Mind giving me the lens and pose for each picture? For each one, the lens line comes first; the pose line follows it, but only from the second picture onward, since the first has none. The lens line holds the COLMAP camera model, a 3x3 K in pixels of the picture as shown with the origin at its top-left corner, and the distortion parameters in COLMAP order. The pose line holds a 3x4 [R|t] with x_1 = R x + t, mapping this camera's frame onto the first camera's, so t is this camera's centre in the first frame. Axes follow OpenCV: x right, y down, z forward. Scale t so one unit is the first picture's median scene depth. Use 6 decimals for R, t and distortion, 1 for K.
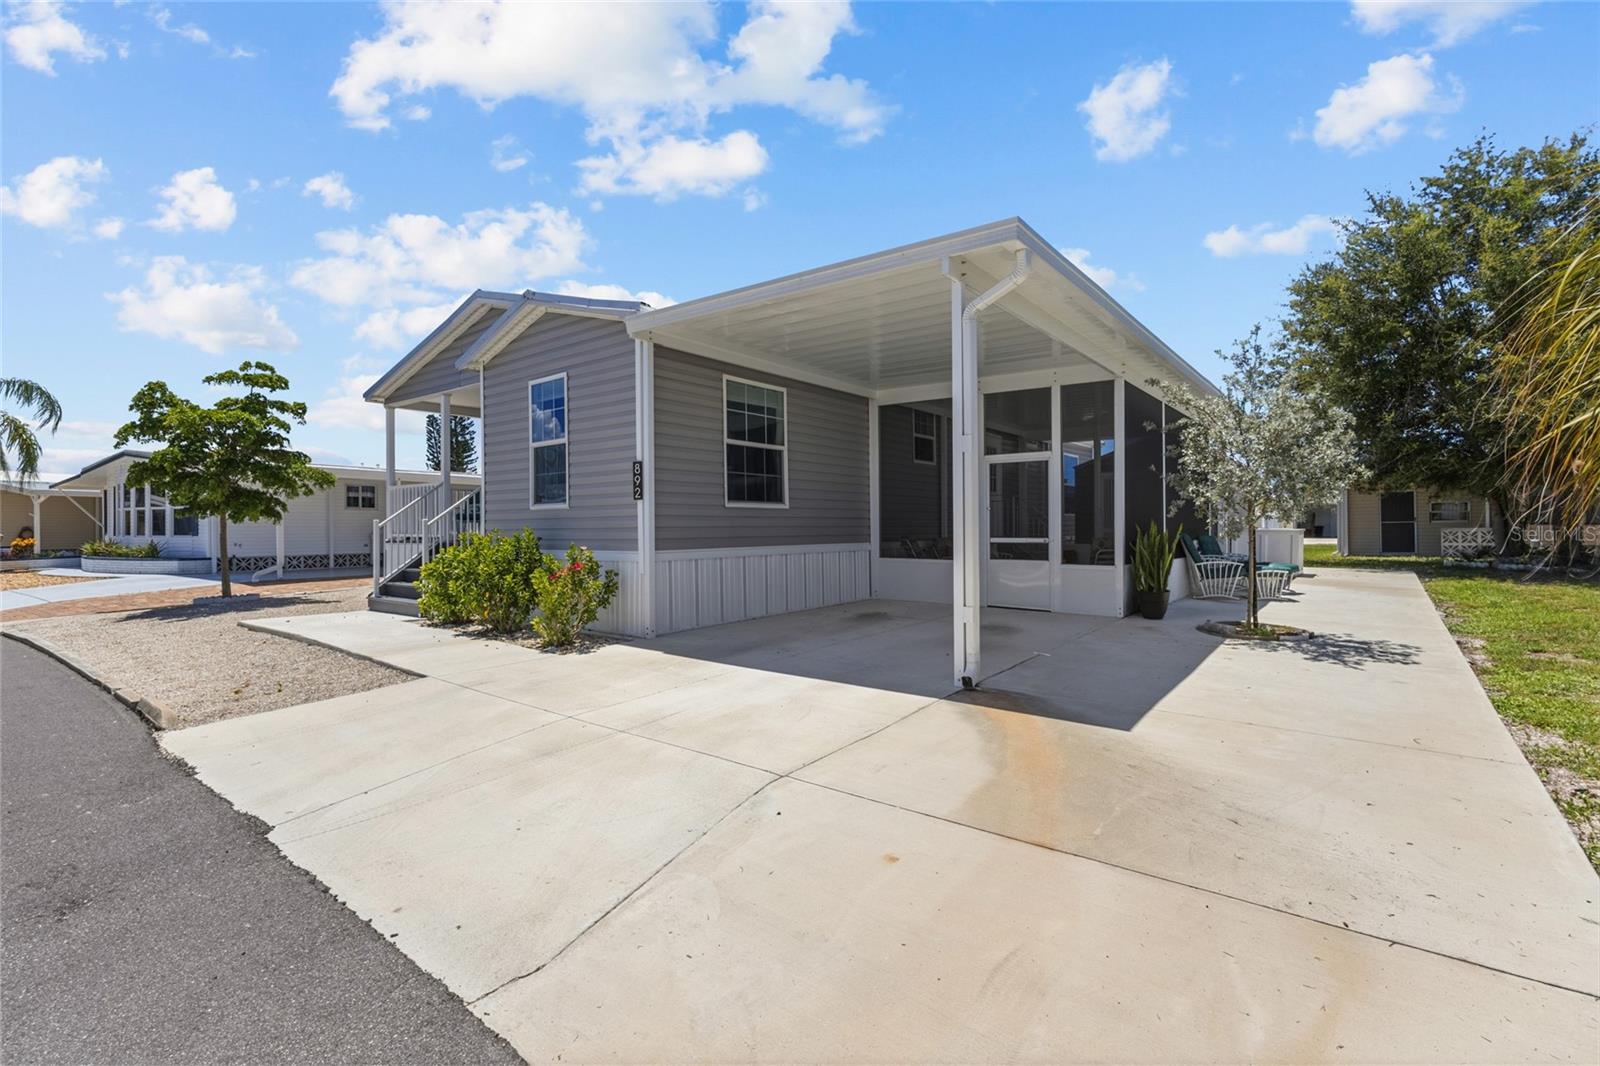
lens RADIAL K [[742.6, 0, 796.3], [0, 742.6, 532.4], [0, 0, 1]] dist [0.003346, 0.002061]
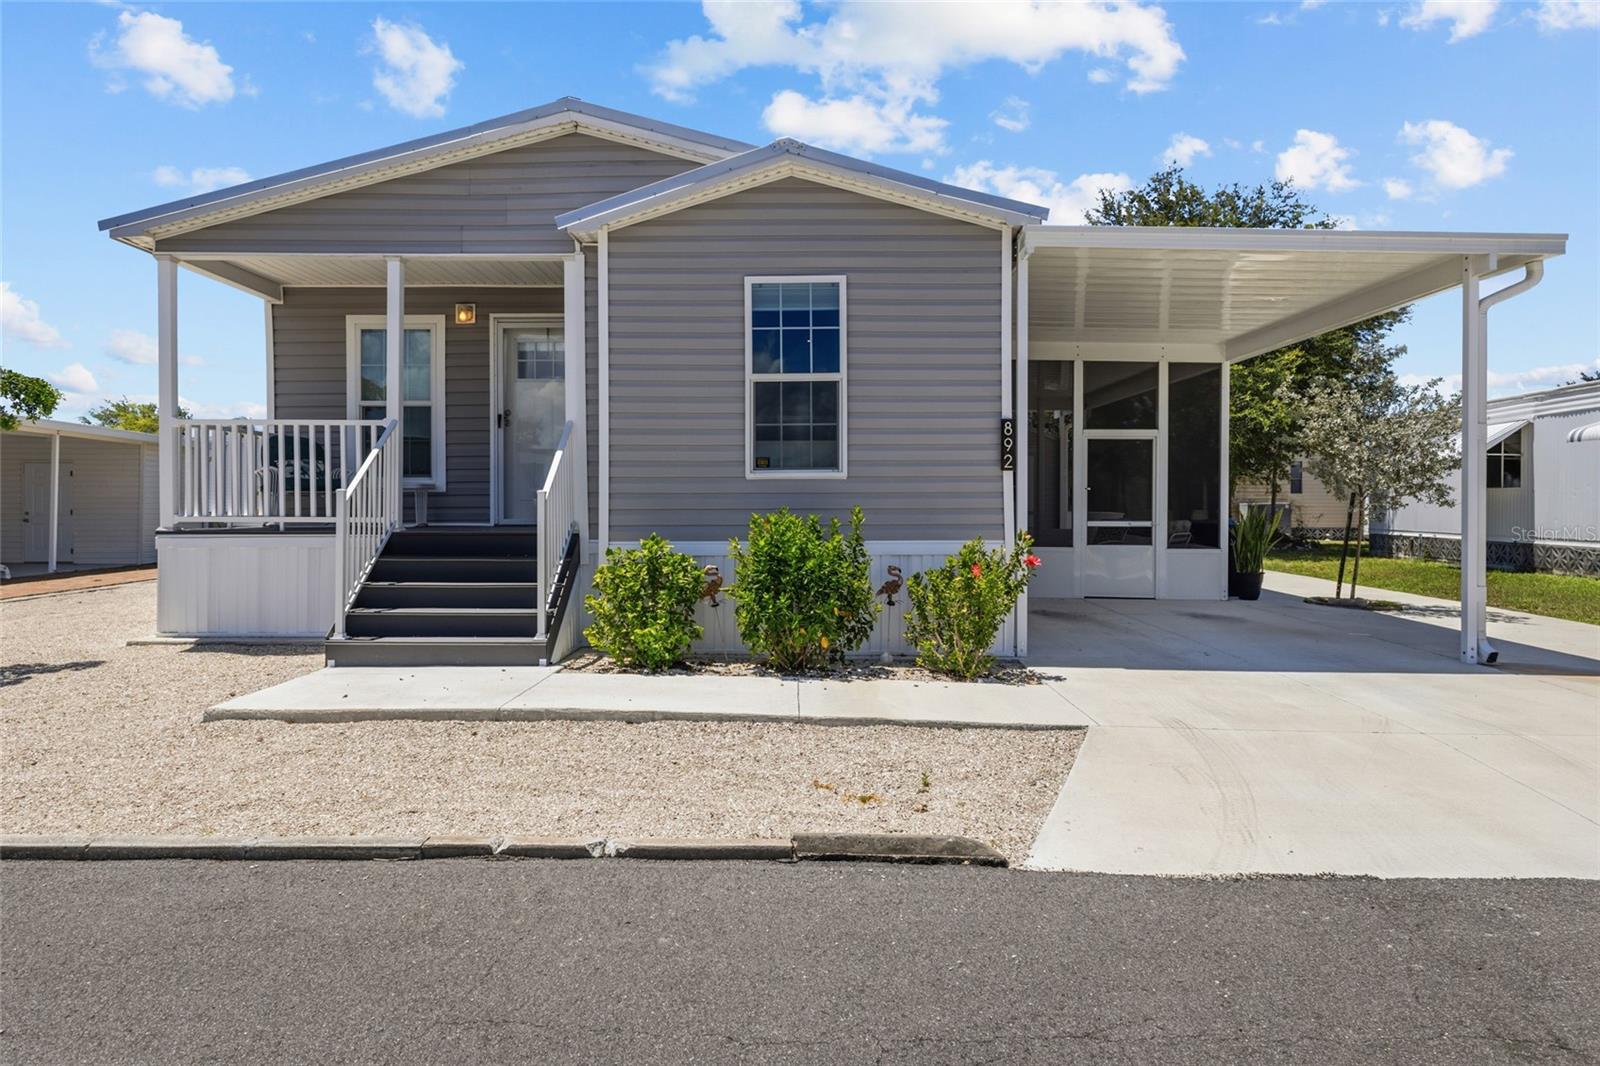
lens RADIAL K [[996.5, 0, 801.3], [0, 996.5, 524.2], [0, 0, 1]] dist [-0.006162, 0.000267]
pose [[0.785705, -0.003318, 0.618593, -0.846548], [-0.003087, 0.999952, 0.009285, 0.000776], [-0.618594, -0.009204, 0.785657, 0.296042]]
